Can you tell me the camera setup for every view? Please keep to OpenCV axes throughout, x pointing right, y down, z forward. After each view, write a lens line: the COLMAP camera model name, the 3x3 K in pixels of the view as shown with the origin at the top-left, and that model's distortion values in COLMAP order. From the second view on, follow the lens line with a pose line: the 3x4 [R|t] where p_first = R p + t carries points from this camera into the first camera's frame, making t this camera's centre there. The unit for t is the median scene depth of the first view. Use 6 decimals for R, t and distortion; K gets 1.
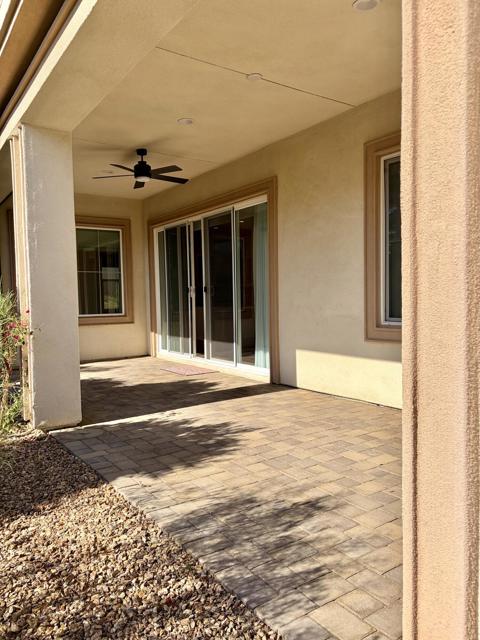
lens RADIAL K [[481.6, 0, 240.0], [0, 481.6, 320.0], [0, 0, 1]] dist [0.037631, -0.034183]
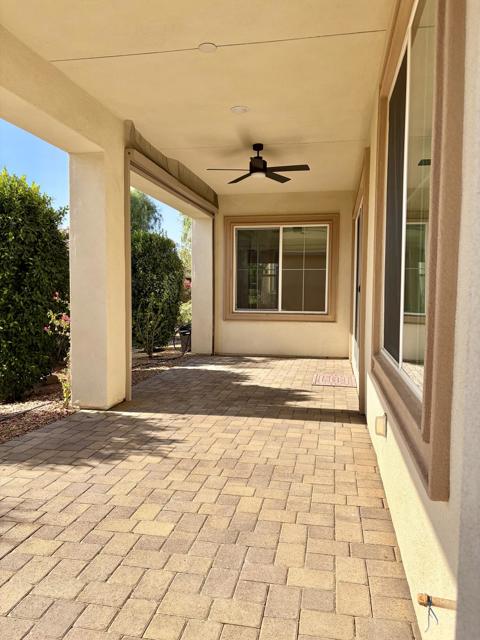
lens RADIAL K [[481.6, 0, 240.0], [0, 481.6, 320.0], [0, 0, 1]] dist [0.037631, -0.034183]
pose [[0.694188, 0.073556, -0.716026, 0.750947], [-0.058879, 0.997234, 0.045361, -0.069837], [0.717382, 0.010670, 0.696599, 0.468658]]
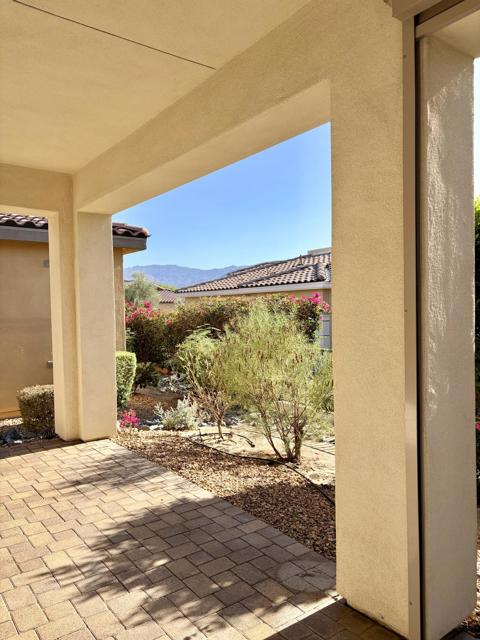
lens RADIAL K [[481.6, 0, 240.0], [0, 481.6, 320.0], [0, 0, 1]] dist [0.037631, -0.034183]
pose [[-0.998267, 0.036694, -0.046017, -0.214396], [0.033183, 0.996642, 0.074863, -0.166895], [0.048609, 0.073206, -0.996132, 1.669014]]
